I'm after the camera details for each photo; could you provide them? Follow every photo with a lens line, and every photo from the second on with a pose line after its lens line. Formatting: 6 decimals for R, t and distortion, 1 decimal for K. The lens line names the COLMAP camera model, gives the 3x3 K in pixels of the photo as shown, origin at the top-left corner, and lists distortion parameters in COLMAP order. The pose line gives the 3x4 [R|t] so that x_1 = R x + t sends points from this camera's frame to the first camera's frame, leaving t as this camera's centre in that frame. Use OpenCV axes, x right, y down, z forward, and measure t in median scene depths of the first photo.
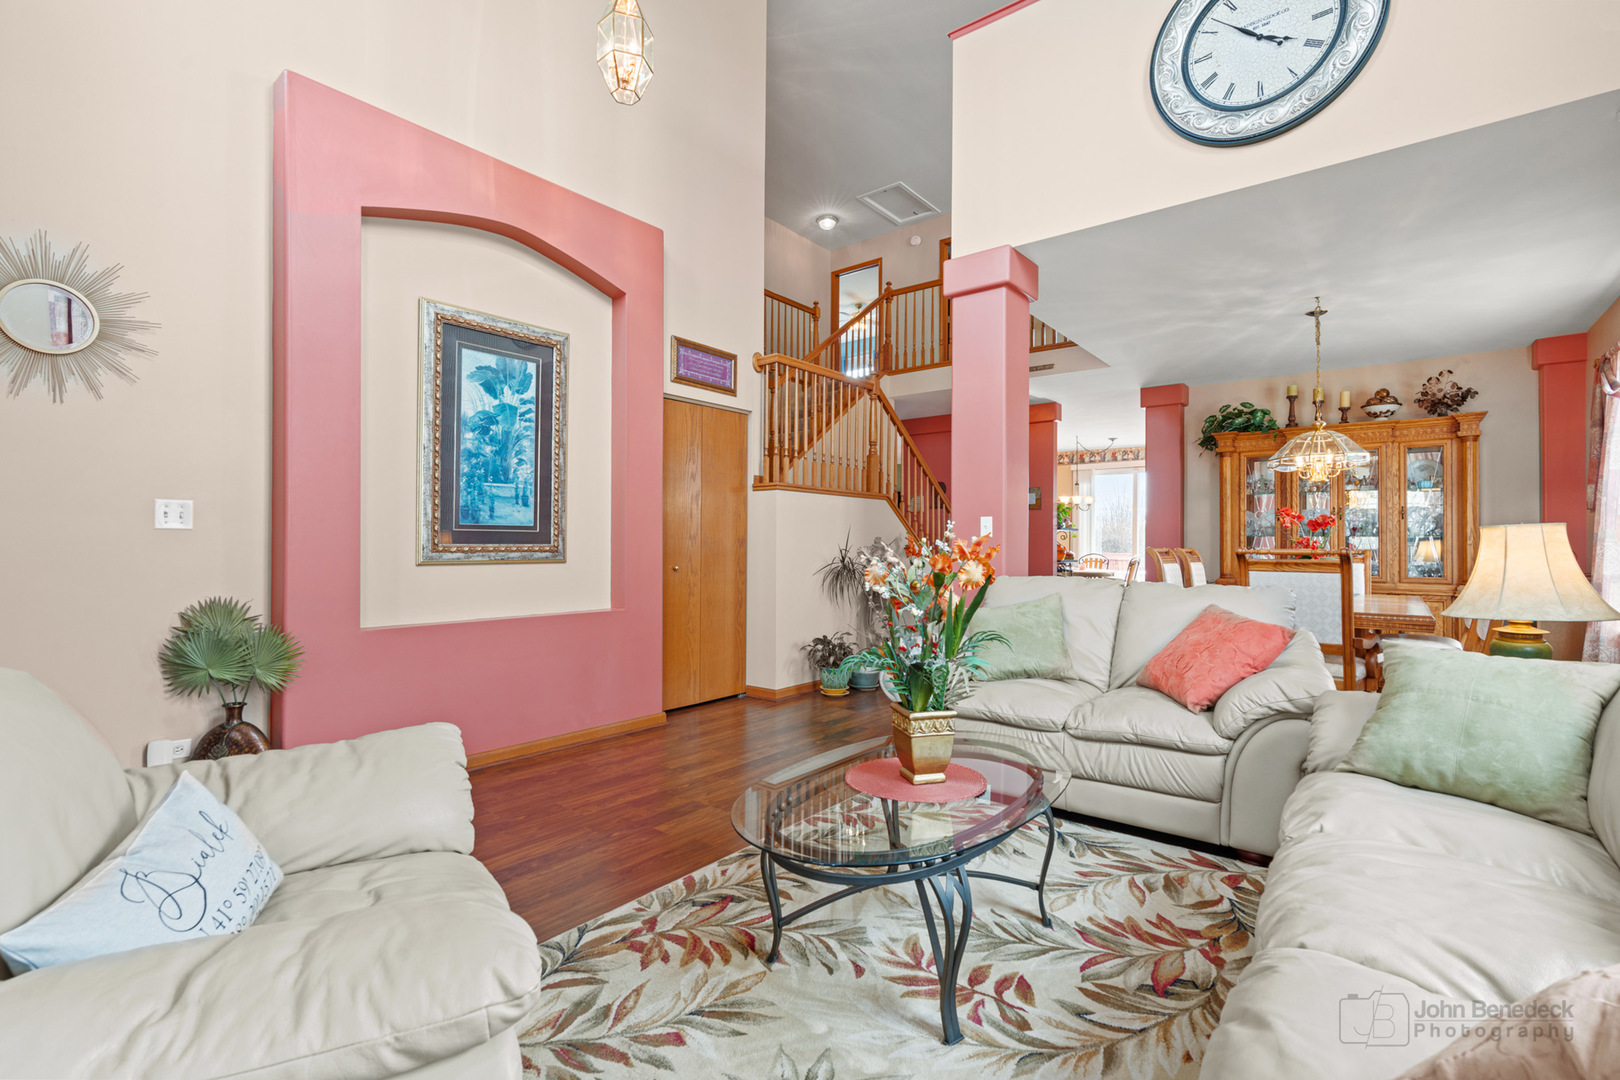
lens RADIAL K [[730.0, 0, 810.0], [0, 730.0, 540.0], [0, 0, 1]] dist [-0.000364, 0.000283]
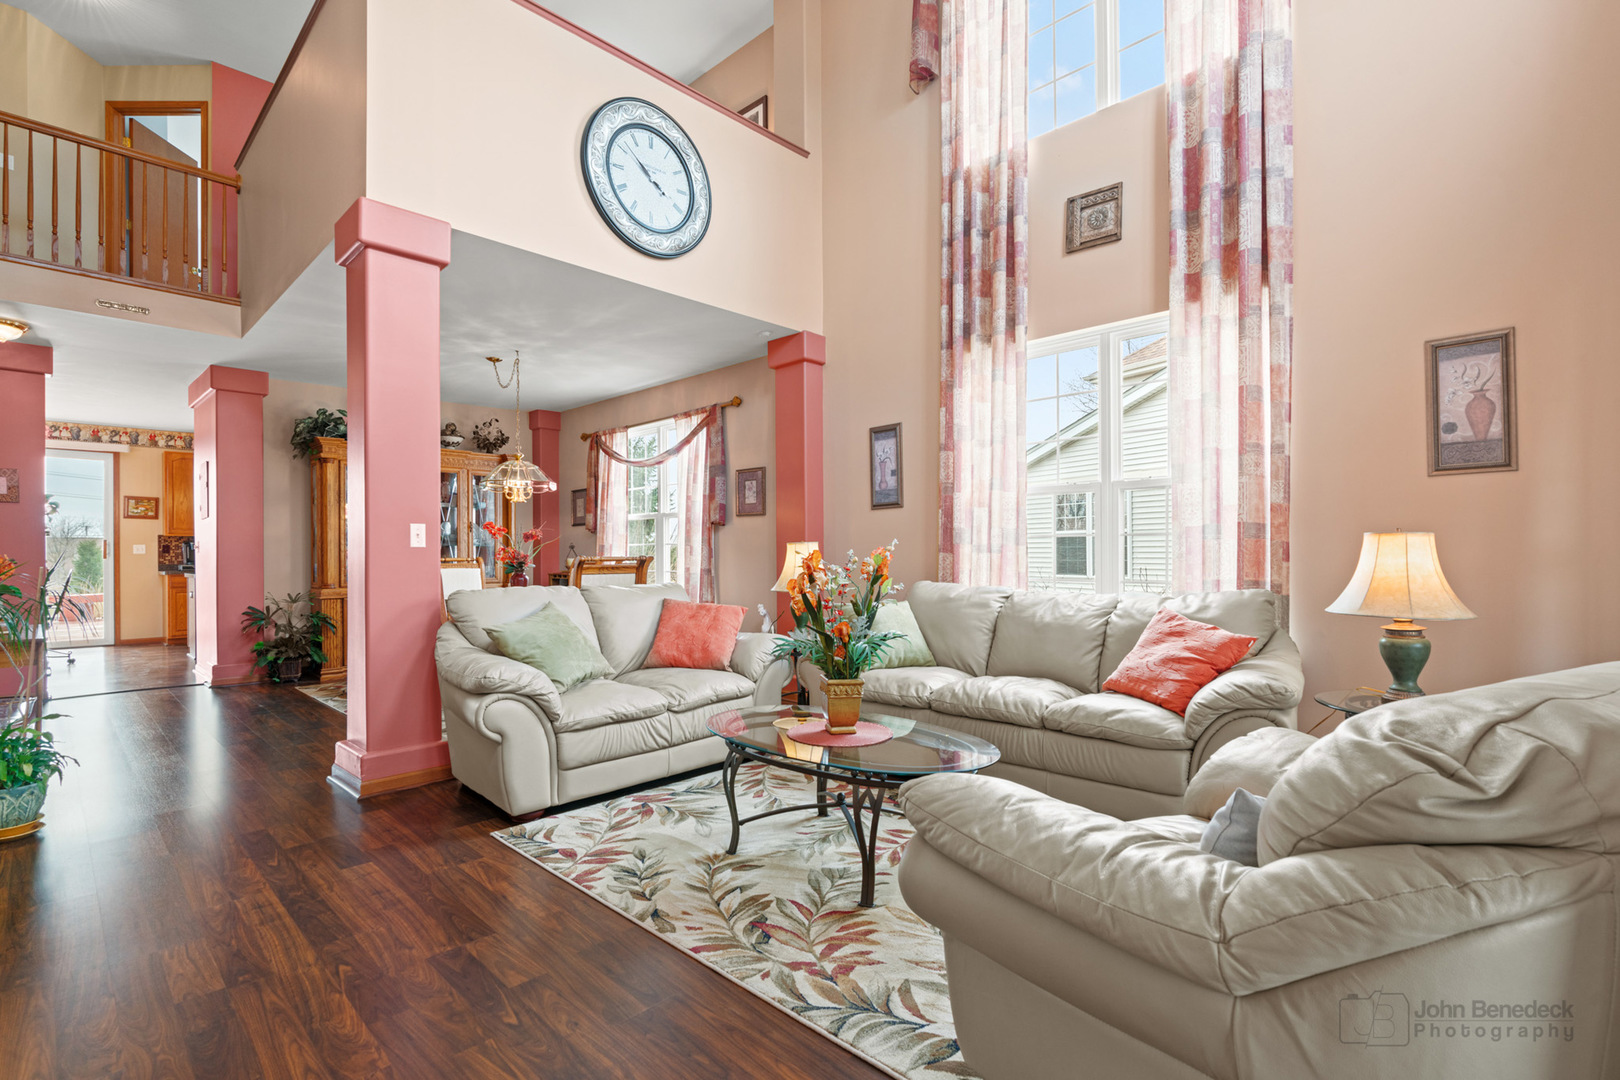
lens RADIAL K [[755.0, 0, 808.9], [0, 755.0, 551.1], [0, 0, 1]] dist [-0.003794, -0.000221]
pose [[0.084390, -0.004919, 0.996421, -1.012913], [0.000626, 0.999988, 0.004884, -0.005948], [-0.996433, 0.000211, 0.084393, 0.783590]]
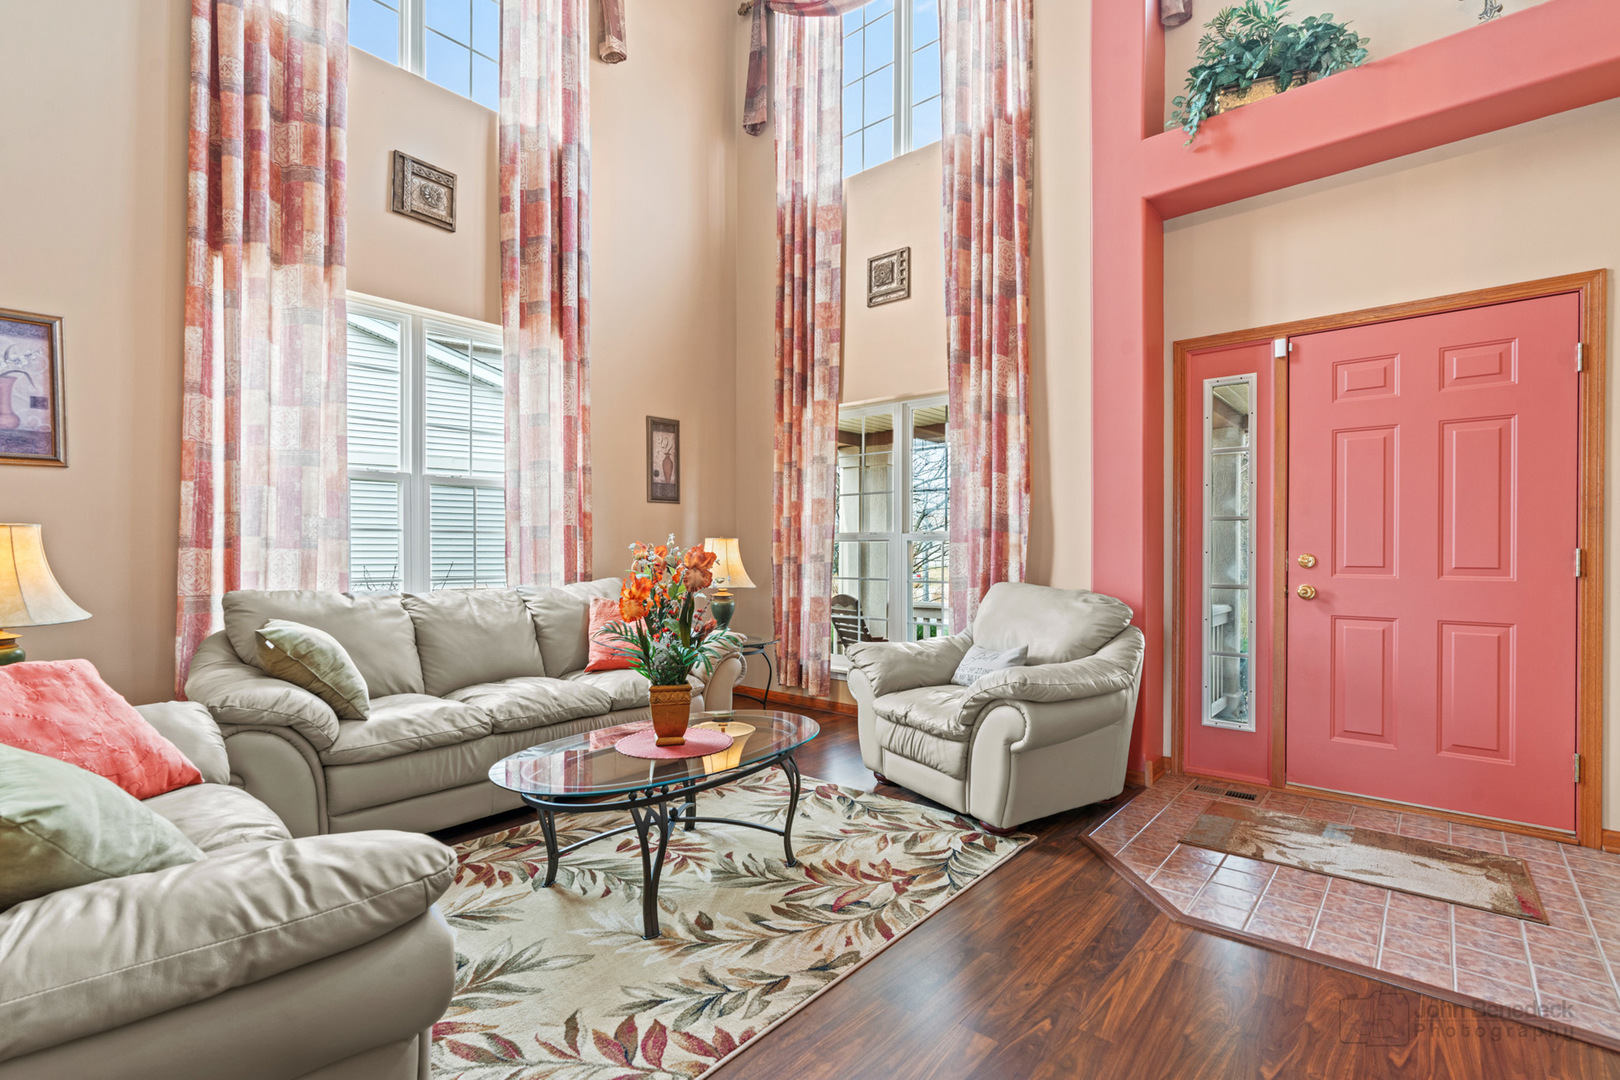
lens RADIAL K [[734.9, 0, 808.4], [0, 734.9, 551.7], [0, 0, 1]] dist [-0.001717, -0.000004]
pose [[-0.999582, -0.009359, 0.027347, -0.089999], [-0.009423, 0.999953, -0.002184, 0.007819], [-0.027325, -0.002441, -0.999624, 1.848866]]
